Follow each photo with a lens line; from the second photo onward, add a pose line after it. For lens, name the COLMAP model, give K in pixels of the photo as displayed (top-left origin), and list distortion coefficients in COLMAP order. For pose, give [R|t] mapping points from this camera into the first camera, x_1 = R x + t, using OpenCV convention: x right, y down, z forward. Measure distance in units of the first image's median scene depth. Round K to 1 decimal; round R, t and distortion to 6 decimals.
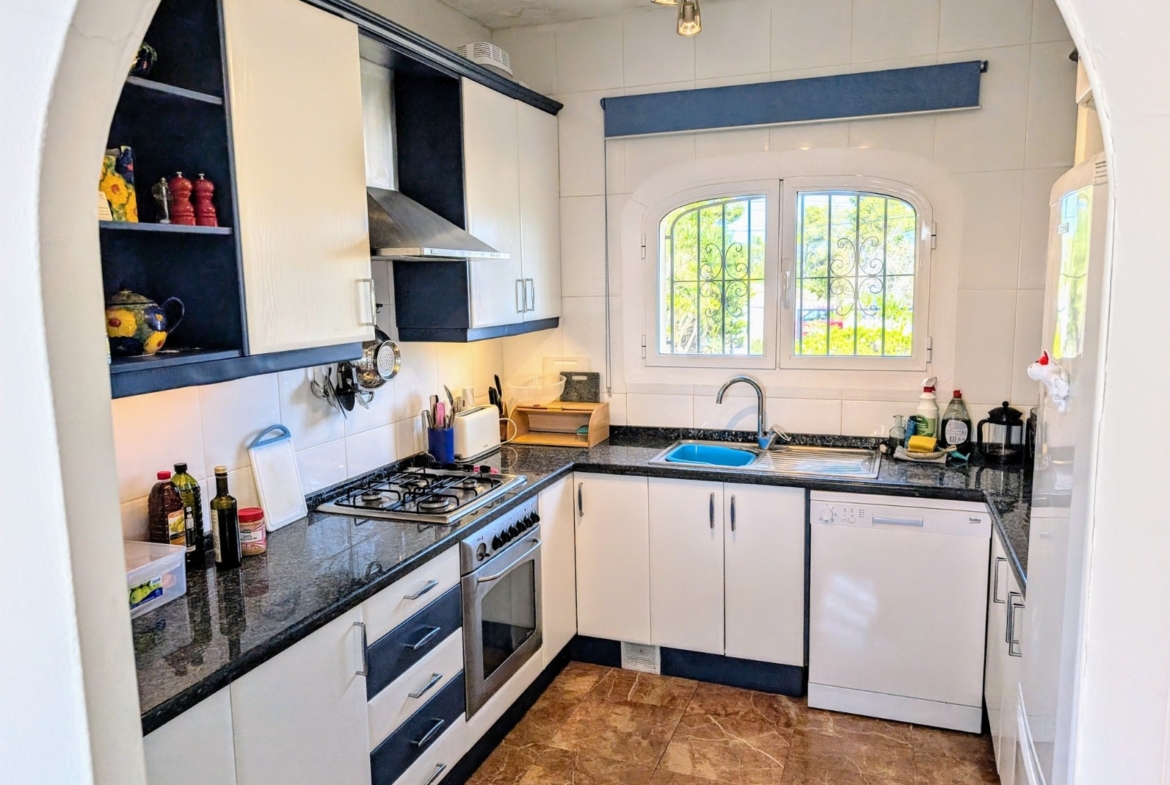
lens RADIAL K [[841.3, 0, 578.6], [0, 841.3, 383.9], [0, 0, 1]] dist [0.028624, -0.031864]
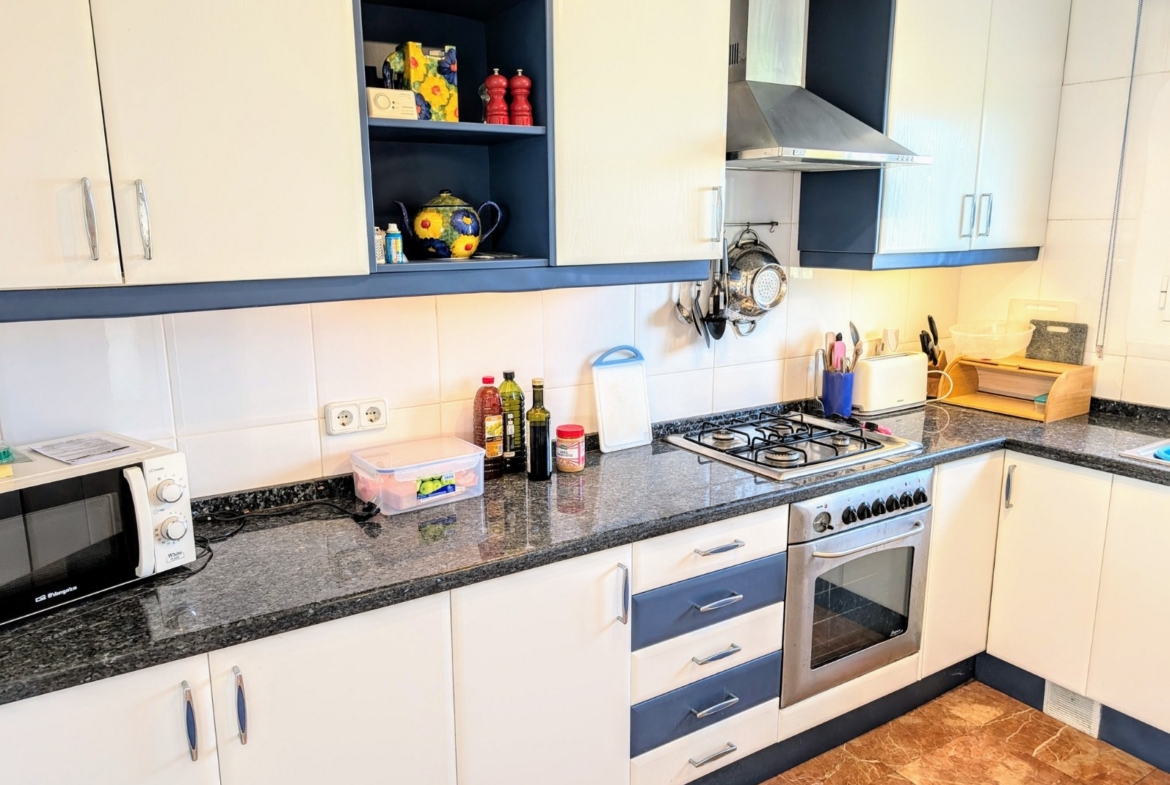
lens RADIAL K [[841.3, 0, 575.6], [0, 841.3, 400.3], [0, 0, 1]] dist [0.028624, -0.031864]
pose [[0.799993, 0.136746, -0.584218, 0.131041], [-0.082635, 0.989515, 0.118457, 0.001675], [0.594291, -0.046489, 0.802905, 0.157916]]
